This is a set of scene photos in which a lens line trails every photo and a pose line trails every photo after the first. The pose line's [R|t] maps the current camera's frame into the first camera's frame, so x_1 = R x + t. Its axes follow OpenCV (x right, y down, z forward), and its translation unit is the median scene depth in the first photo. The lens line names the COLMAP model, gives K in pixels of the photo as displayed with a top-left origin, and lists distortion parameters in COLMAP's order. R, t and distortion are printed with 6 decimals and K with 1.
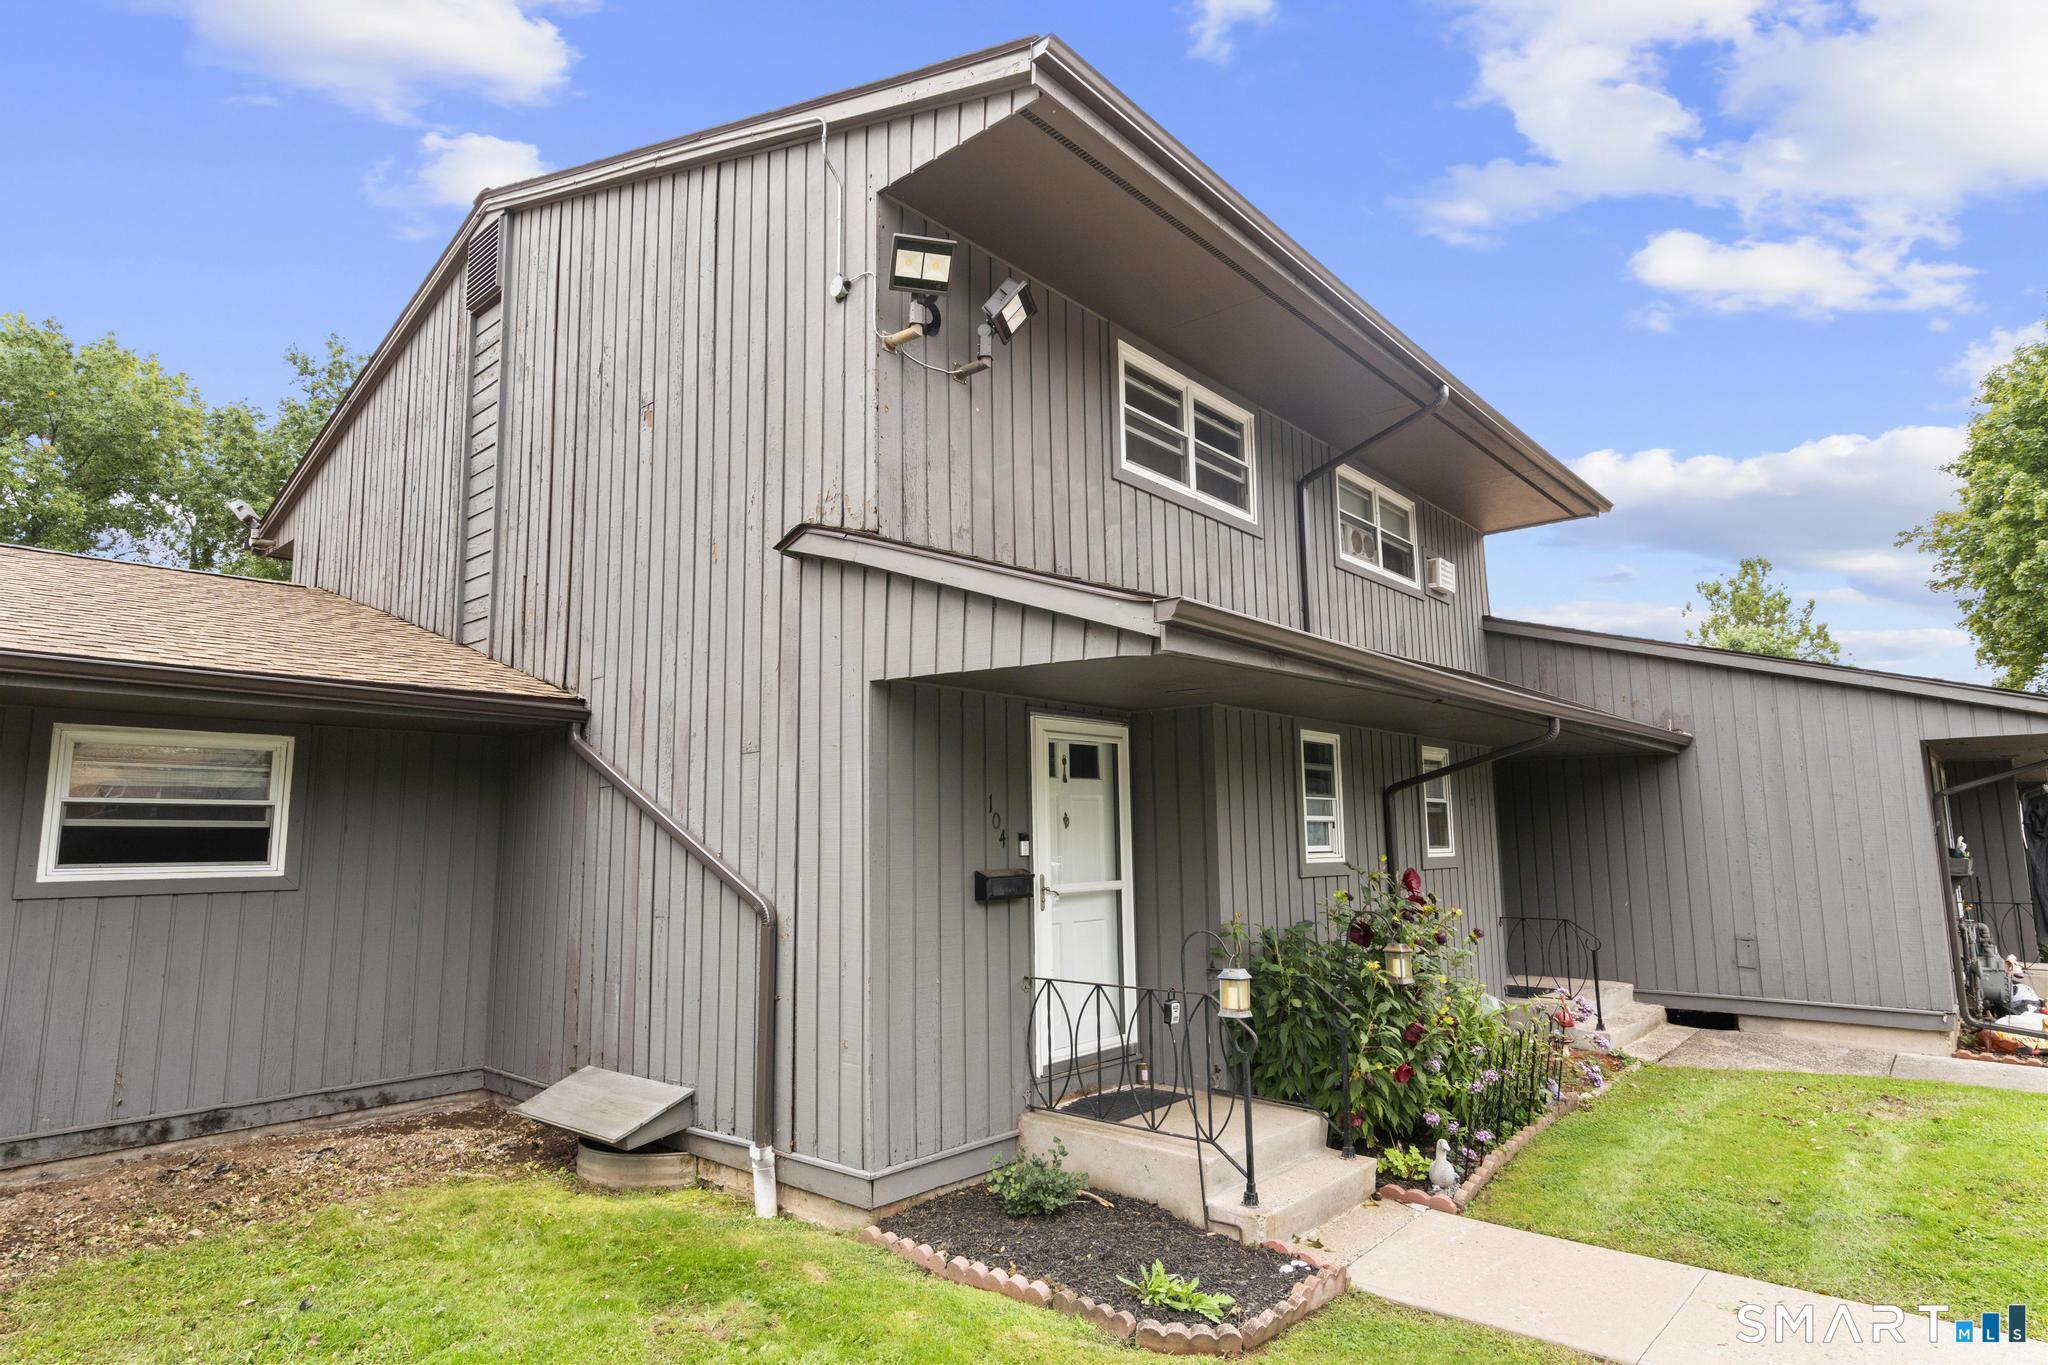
lens RADIAL K [[1146.0, 0, 1025.6], [0, 1146.0, 675.1], [0, 0, 1]] dist [0.006601, 0.000982]
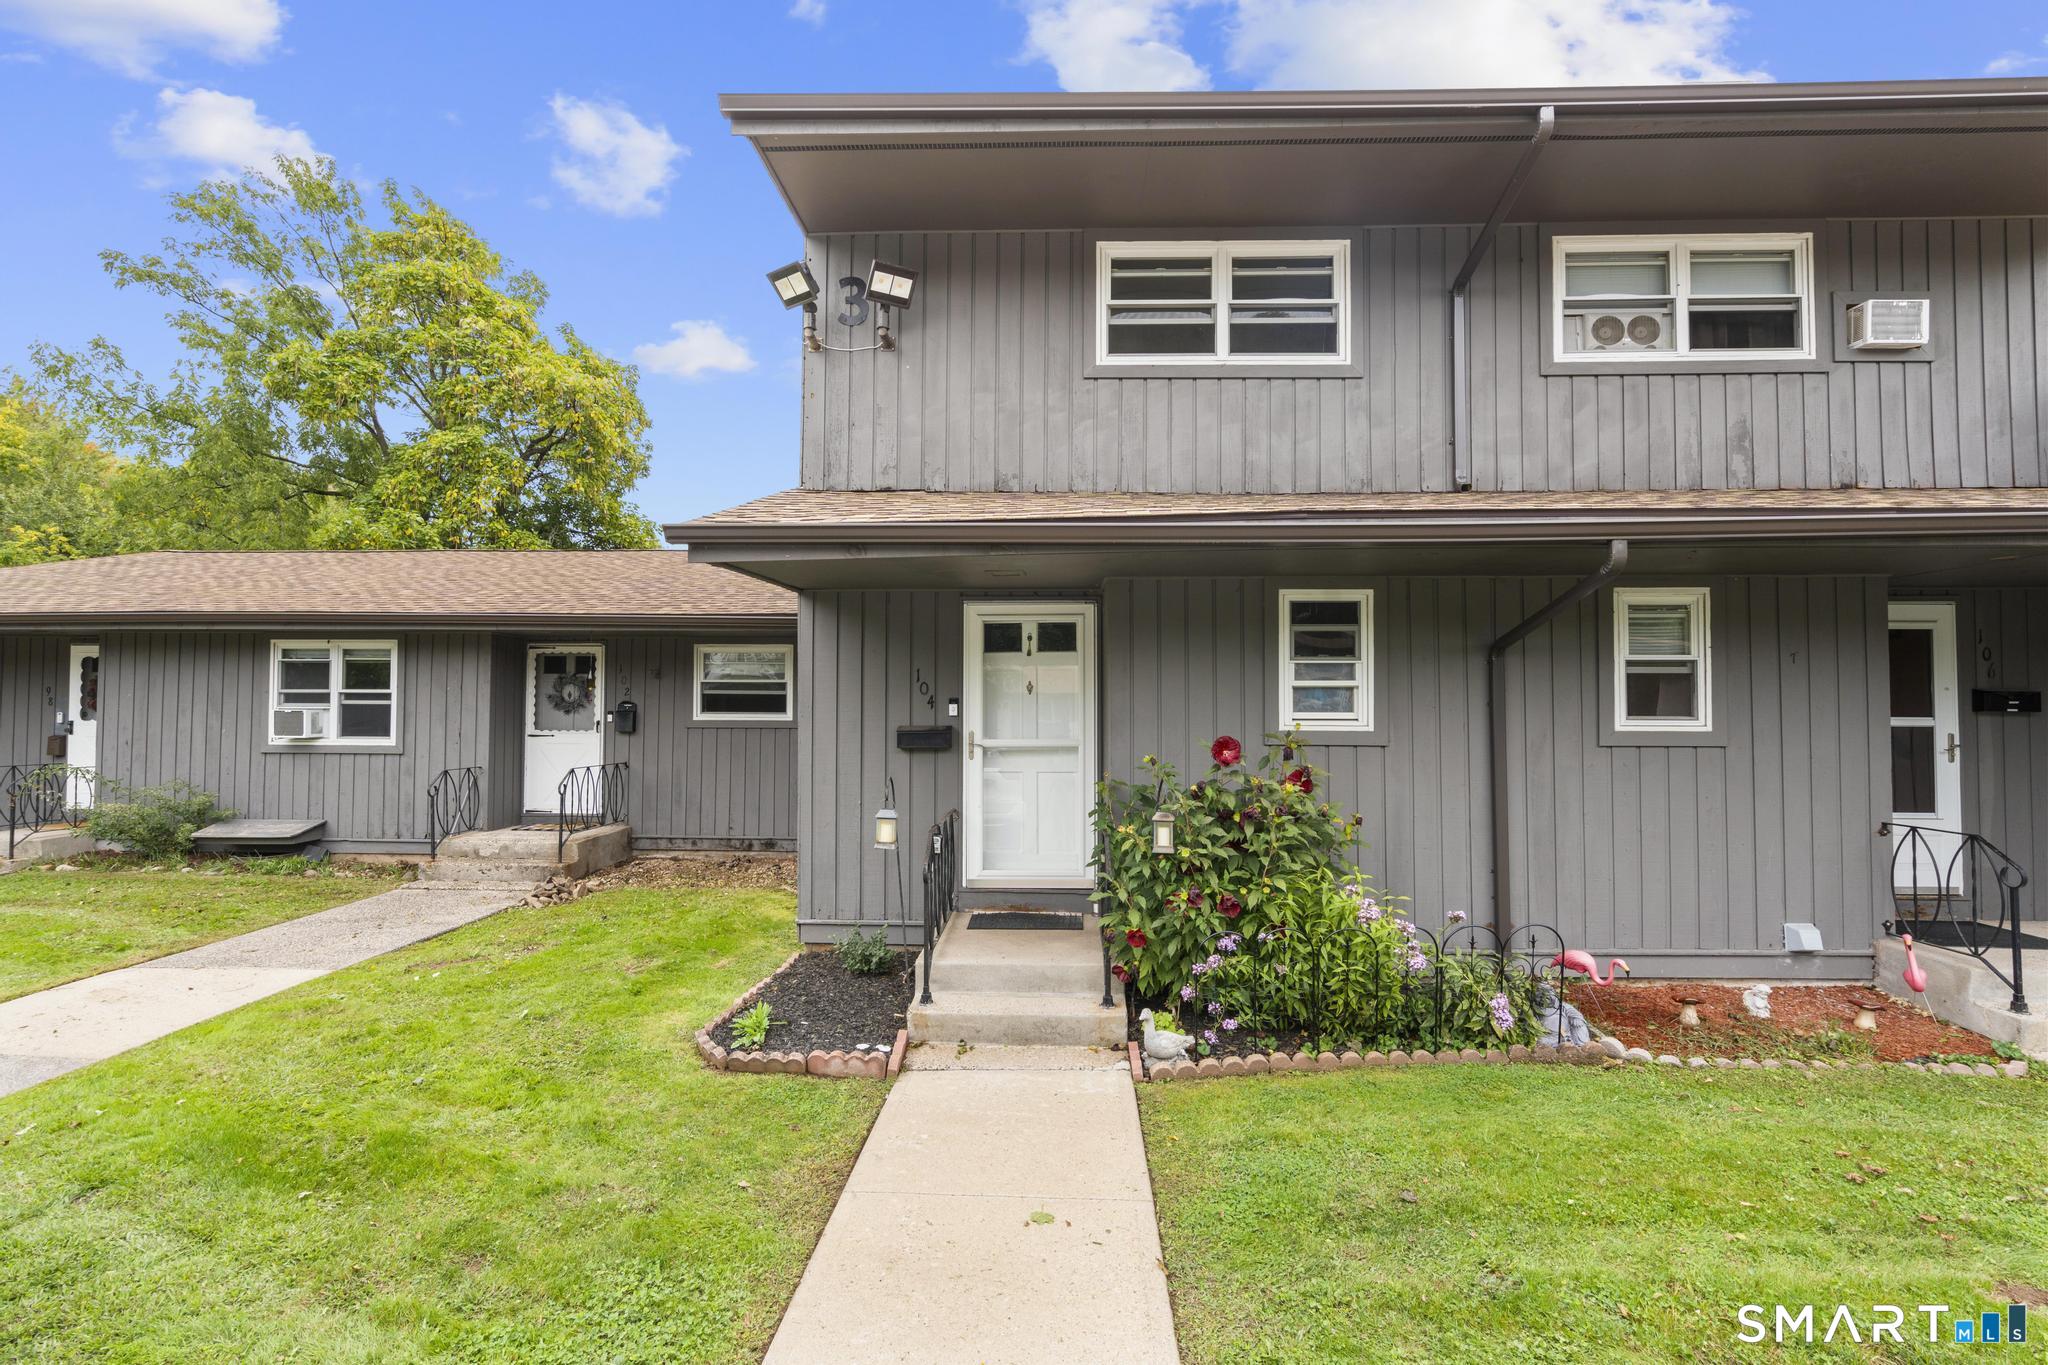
lens RADIAL K [[924.7, 0, 1031.7], [0, 924.7, 681.2], [0, 0, 1]] dist [-0.008065, 0.004071]
pose [[0.627842, -0.012937, -0.778233, 0.757741], [0.106090, 0.991953, 0.069099, 0.052103], [0.771077, -0.125946, 0.624162, 0.387565]]
